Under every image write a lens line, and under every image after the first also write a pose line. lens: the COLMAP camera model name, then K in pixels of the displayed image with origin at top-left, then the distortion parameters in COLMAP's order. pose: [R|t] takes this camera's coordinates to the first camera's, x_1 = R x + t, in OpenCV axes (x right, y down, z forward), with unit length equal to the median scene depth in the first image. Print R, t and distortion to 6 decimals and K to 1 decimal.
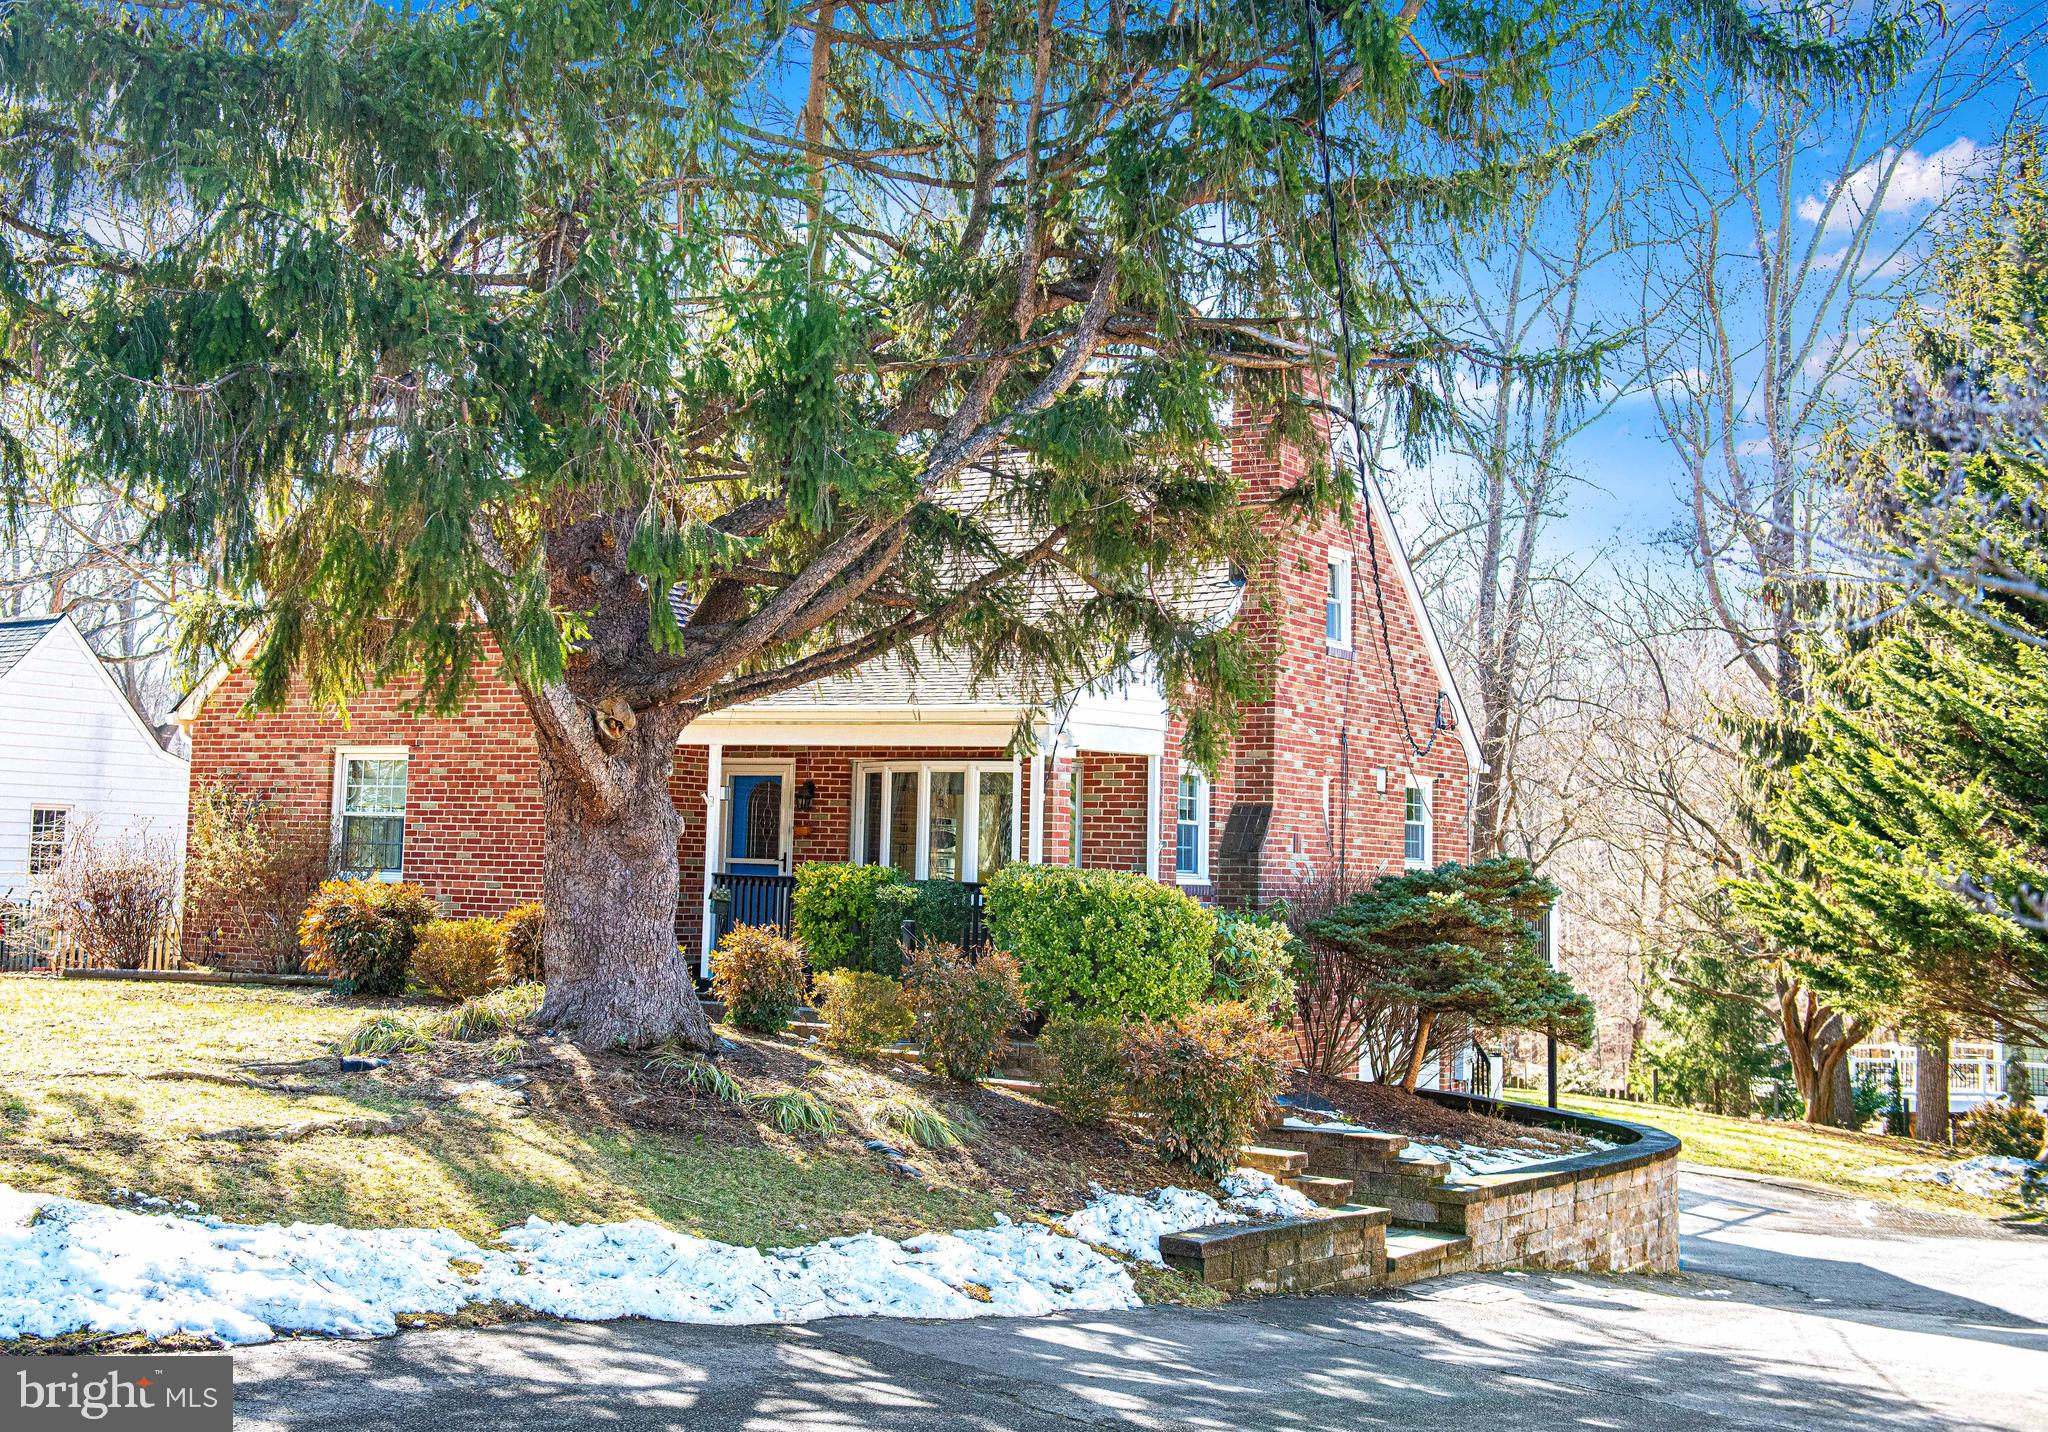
lens RADIAL K [[2413.1, 0, 964.5], [0, 2413.1, 661.9], [0, 0, 1]] dist [0.051294, 0.000000]
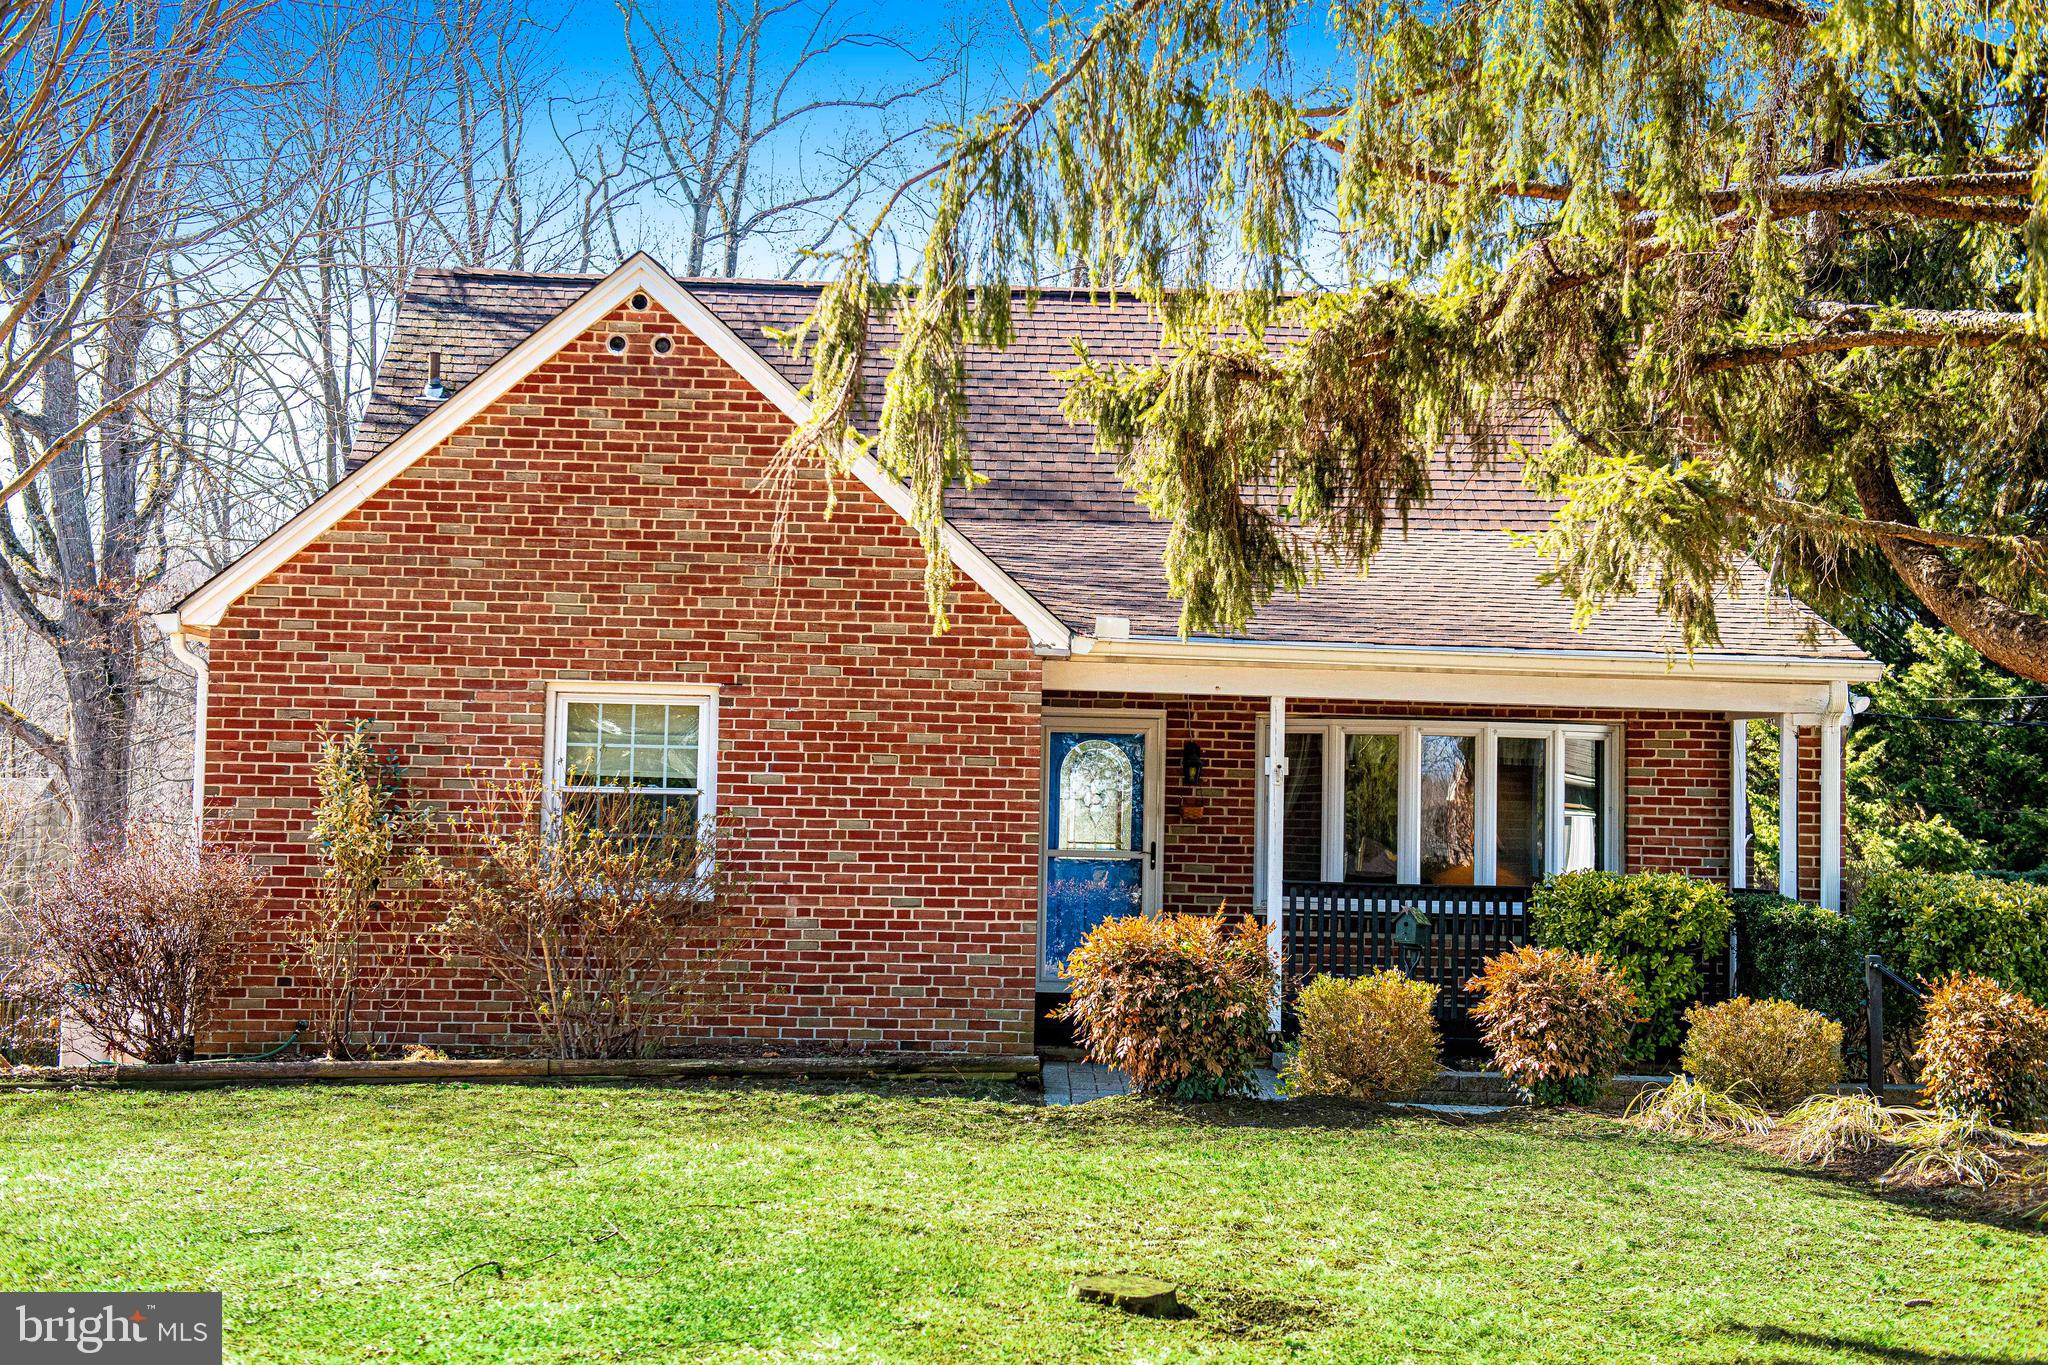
lens RADIAL K [[2672.1, 0, 1026.8], [0, 2672.1, 671.5], [0, 0, 1]] dist [0.106436, 0.000000]
pose [[0.832072, 0.020948, 0.554272, -0.551953], [-0.045343, 0.998511, 0.030332, 0.006500], [-0.552811, -0.050370, 0.831783, 0.372535]]
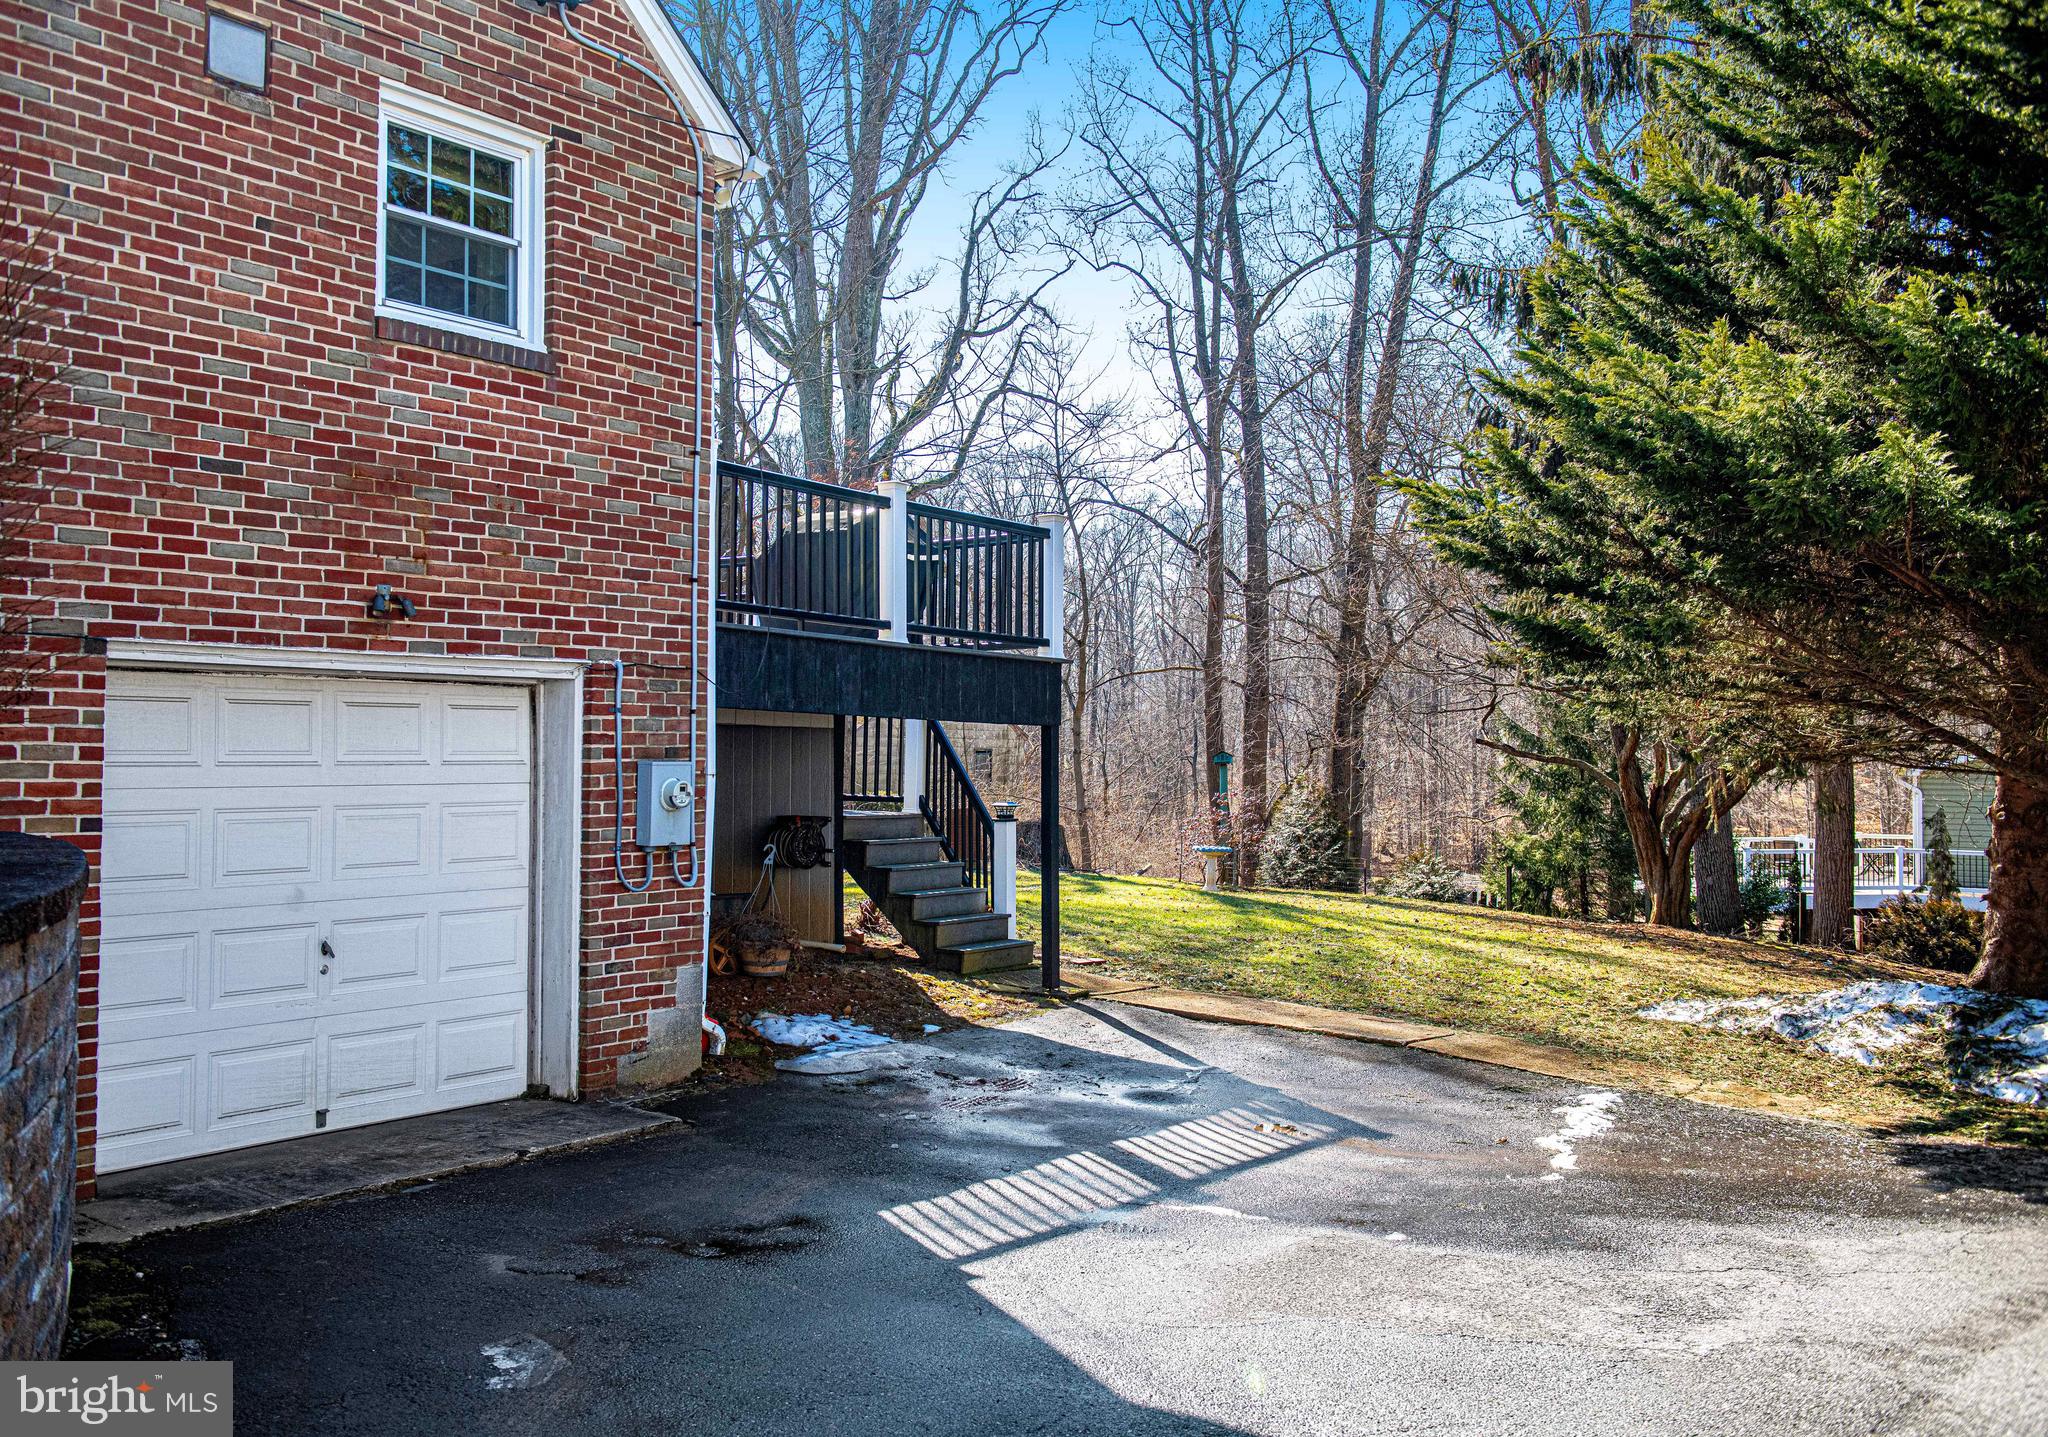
lens RADIAL K [[1852.1, 0, 1009.8], [0, 1852.1, 721.5], [0, 0, 1]] dist [-0.016167, 0.009710]
pose [[0.997893, -0.022597, -0.060820, 0.340982], [0.026938, 0.997074, 0.071539, 0.150207], [0.059026, -0.073027, 0.995582, 0.790725]]
